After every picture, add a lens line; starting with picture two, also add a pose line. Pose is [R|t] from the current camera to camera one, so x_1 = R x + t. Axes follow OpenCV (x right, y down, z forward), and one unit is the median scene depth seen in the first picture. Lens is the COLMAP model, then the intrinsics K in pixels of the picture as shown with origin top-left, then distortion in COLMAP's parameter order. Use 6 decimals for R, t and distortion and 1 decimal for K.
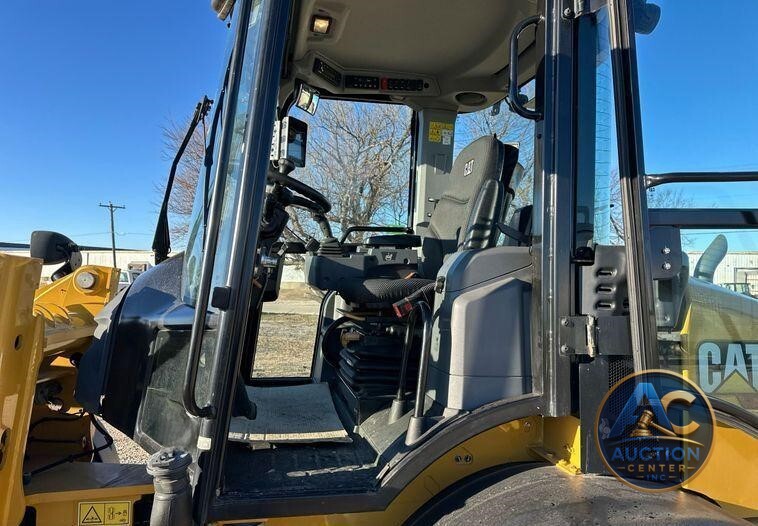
lens RADIAL K [[531.7, 0, 395.2], [0, 531.7, 263.6], [0, 0, 1]] dist [0.051434, -0.000634]
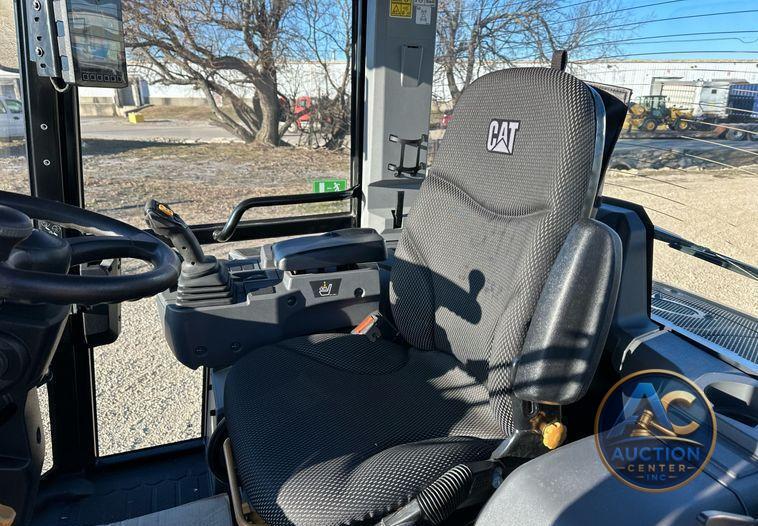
lens RADIAL K [[531.7, 0, 395.2], [0, 531.7, 263.6], [0, 0, 1]] dist [0.051434, -0.000634]
pose [[0.989143, -0.049433, 0.138392, -0.014079], [-0.000795, 0.939912, 0.341416, -0.193377], [-0.146954, -0.337820, 0.929668, 0.469516]]
